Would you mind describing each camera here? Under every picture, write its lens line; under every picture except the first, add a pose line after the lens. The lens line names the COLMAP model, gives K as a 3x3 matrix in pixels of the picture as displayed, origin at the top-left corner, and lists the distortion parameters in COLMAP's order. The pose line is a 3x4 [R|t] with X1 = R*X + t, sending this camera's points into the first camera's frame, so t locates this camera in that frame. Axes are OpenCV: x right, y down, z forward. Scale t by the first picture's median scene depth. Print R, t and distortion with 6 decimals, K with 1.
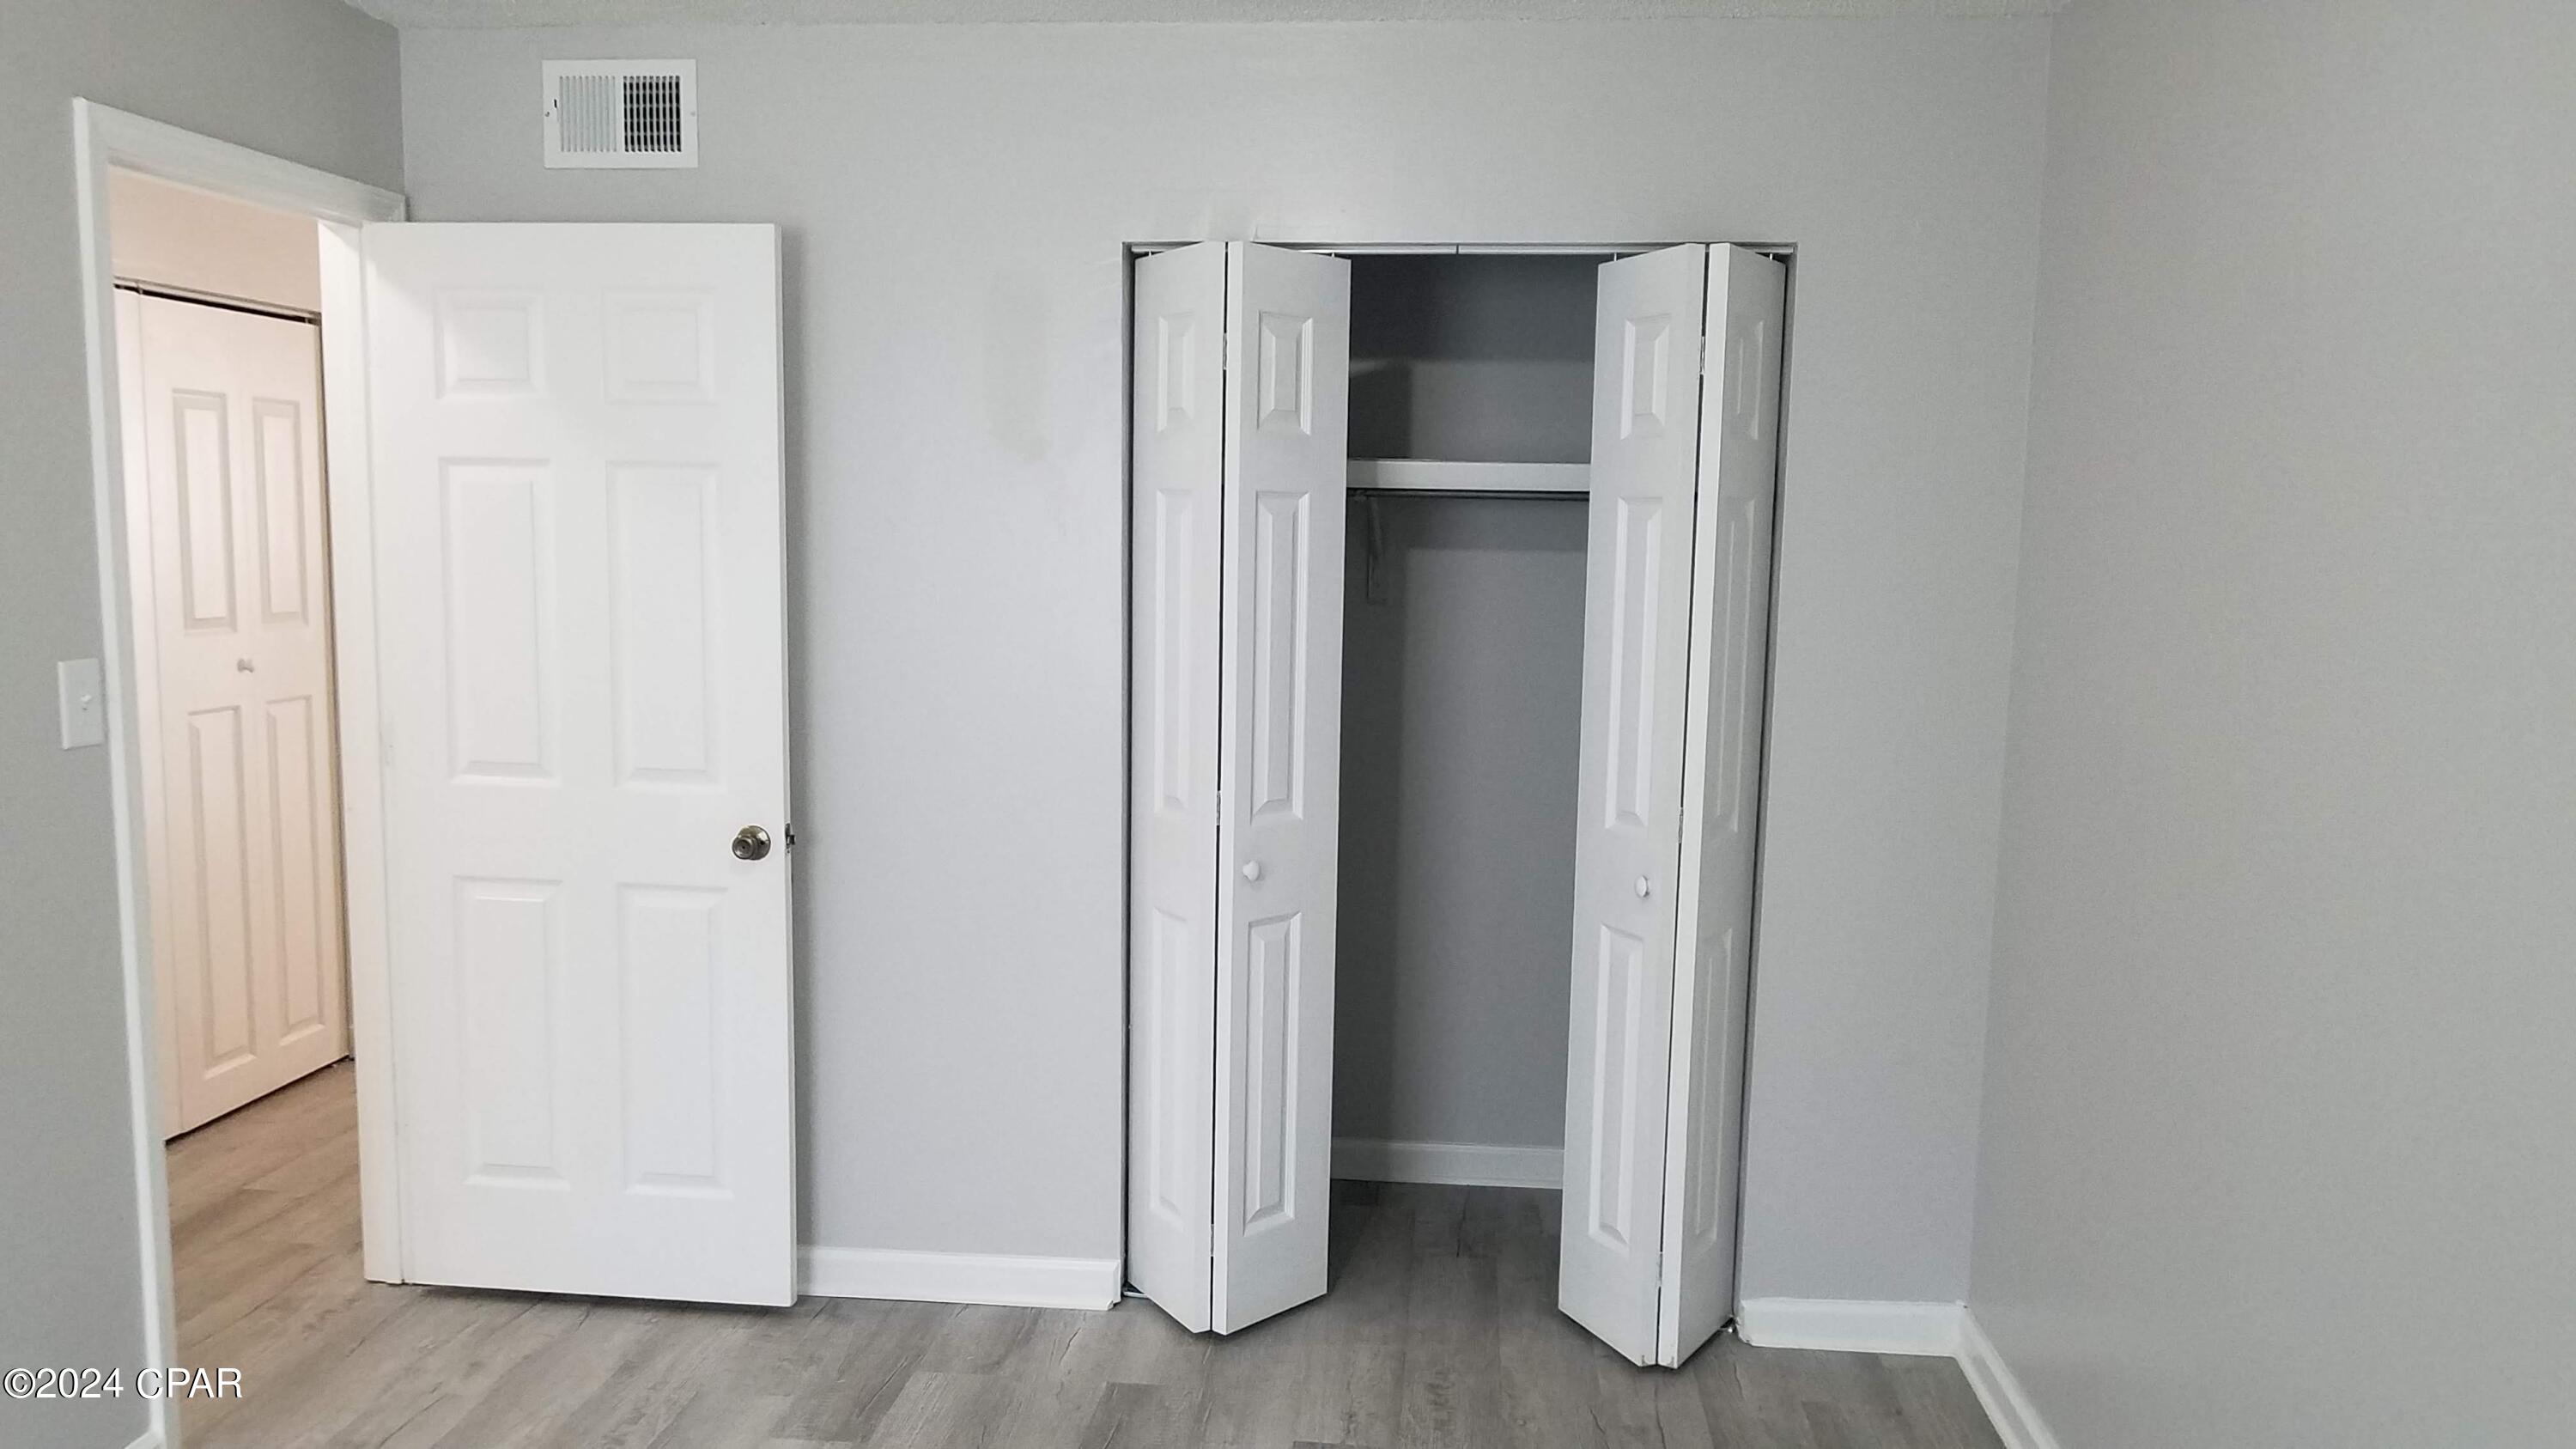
lens RADIAL K [[1987.7, 0, 1289.2], [0, 1987.7, 738.4], [0, 0, 1]] dist [-0.013060, -0.003646]
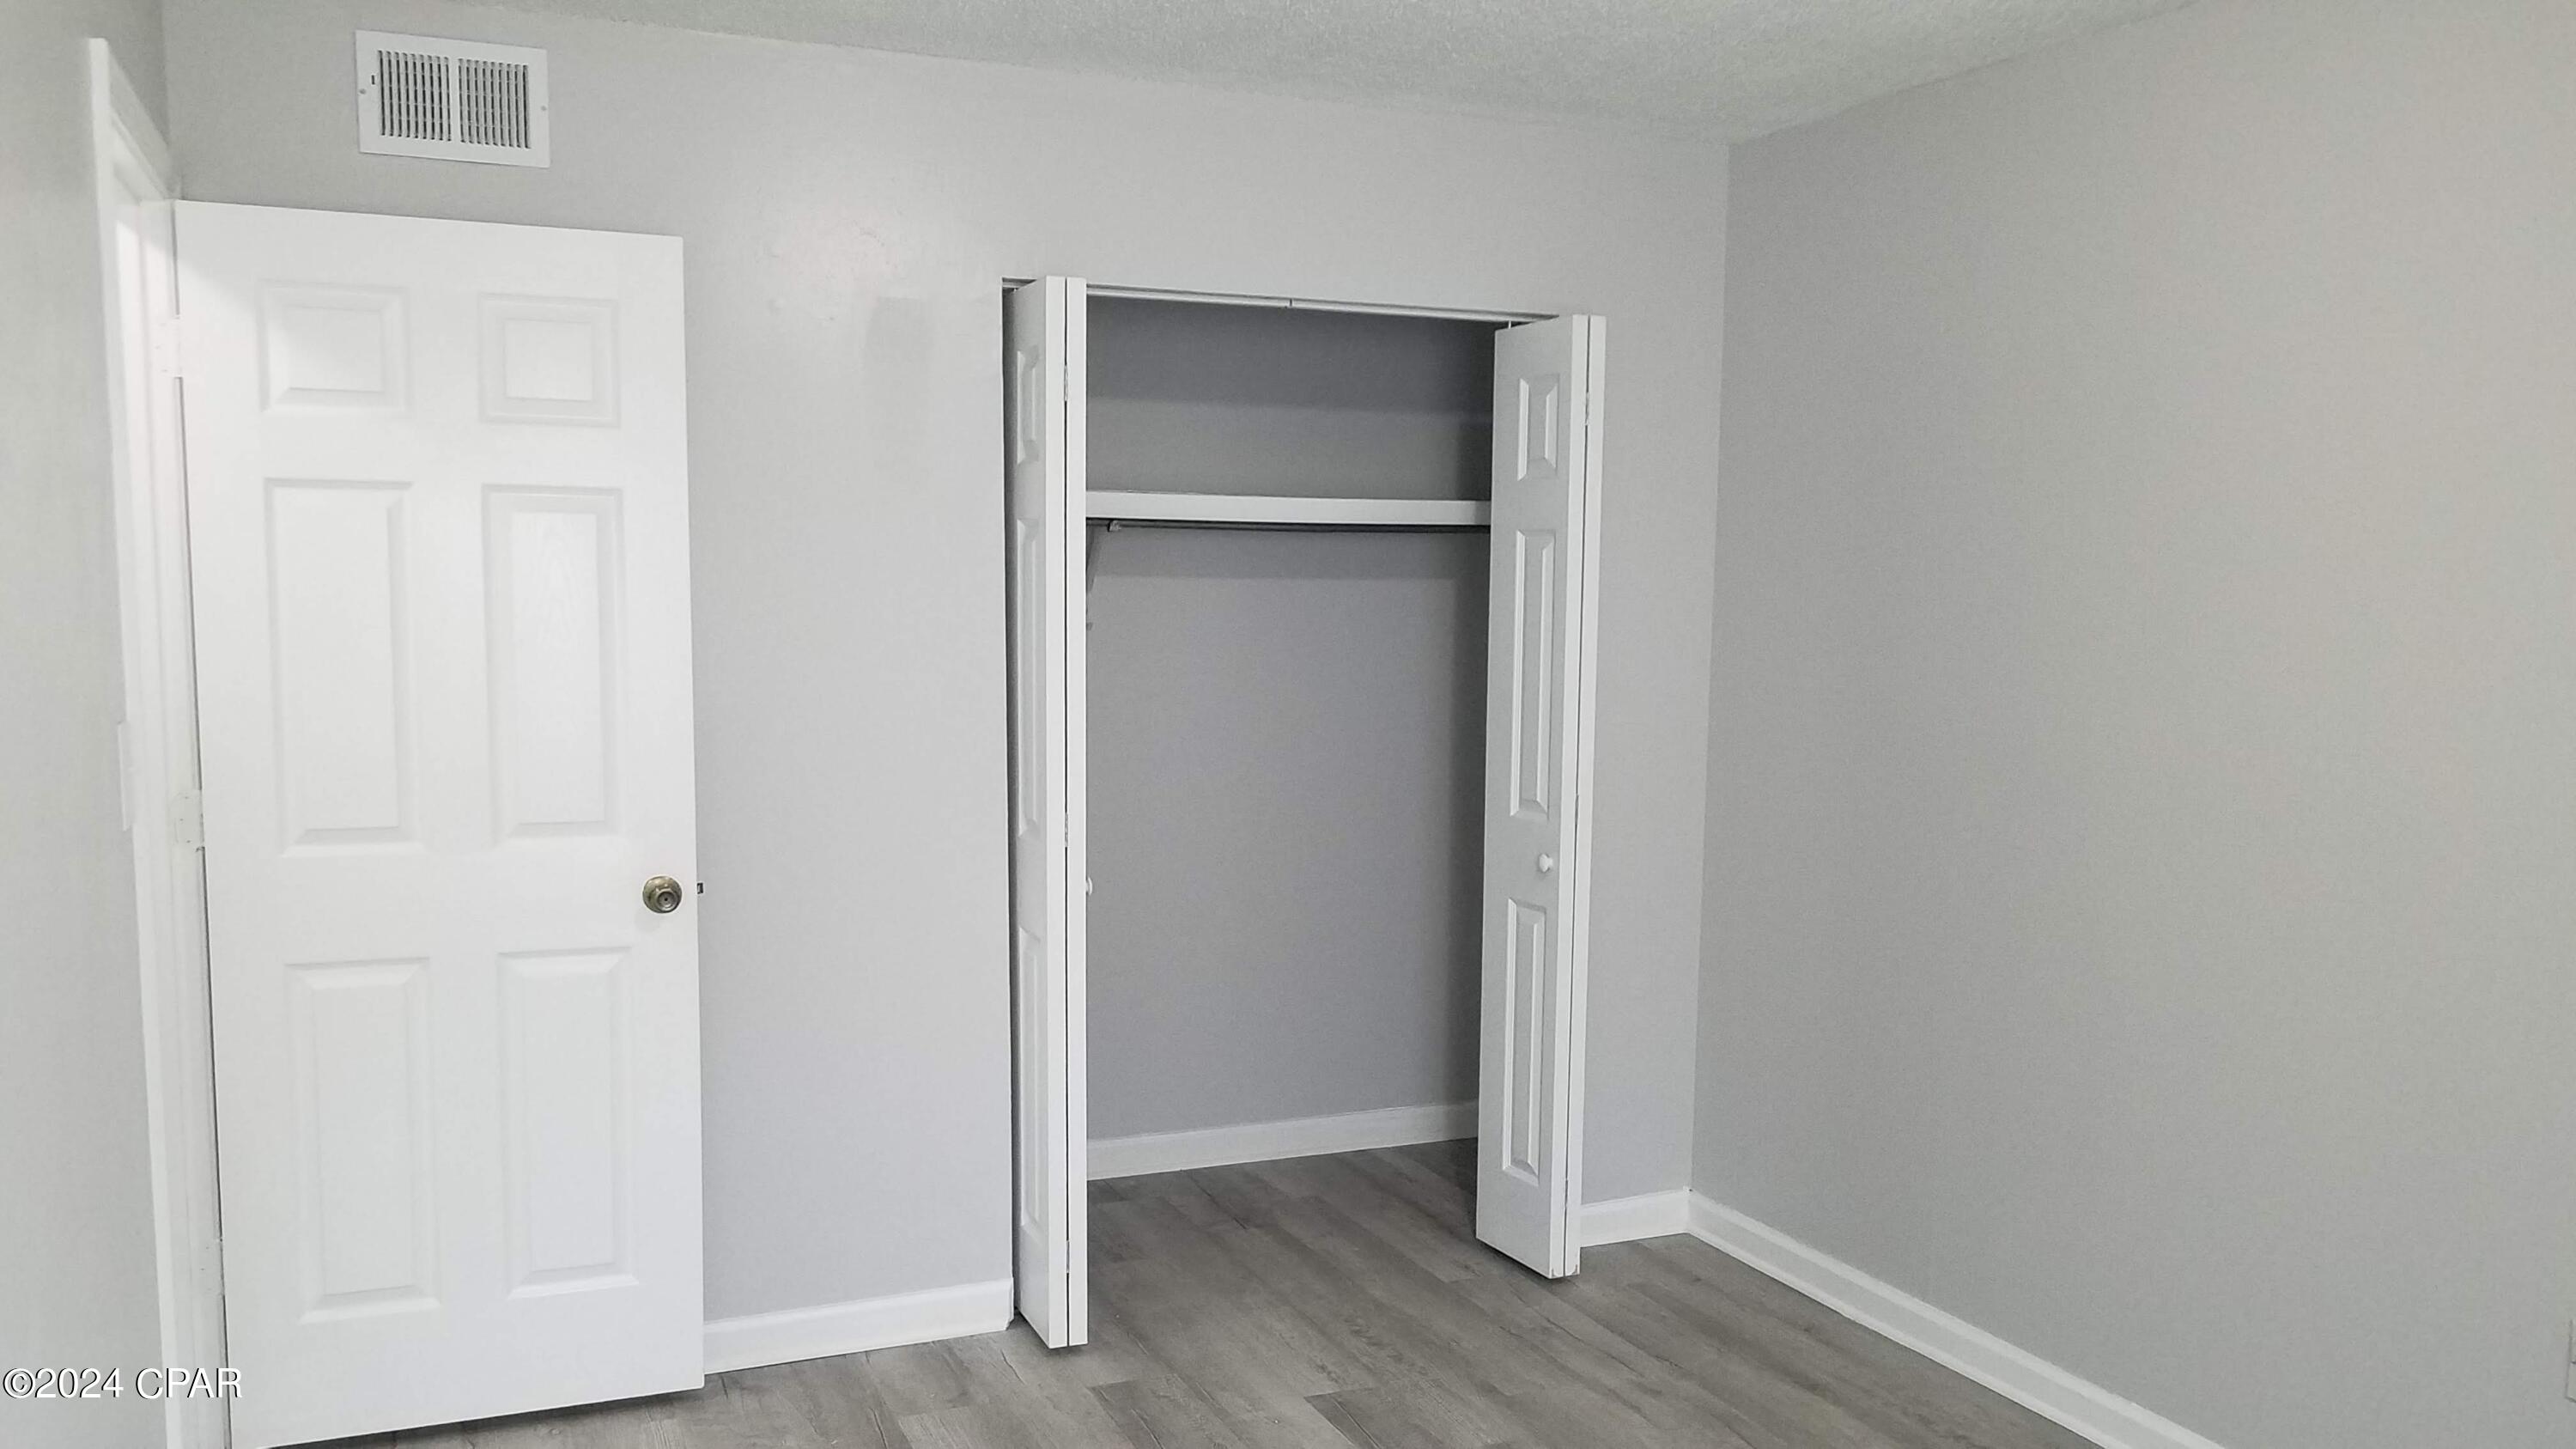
lens RADIAL K [[1987.7, 0, 1283.4], [0, 1987.7, 719.0], [0, 0, 1]] dist [-0.013060, -0.003646]
pose [[0.877816, -0.043583, 0.477011, -0.455919], [0.051303, 0.998678, -0.003163, -0.012325], [-0.476242, 0.027249, 0.878892, 0.038242]]
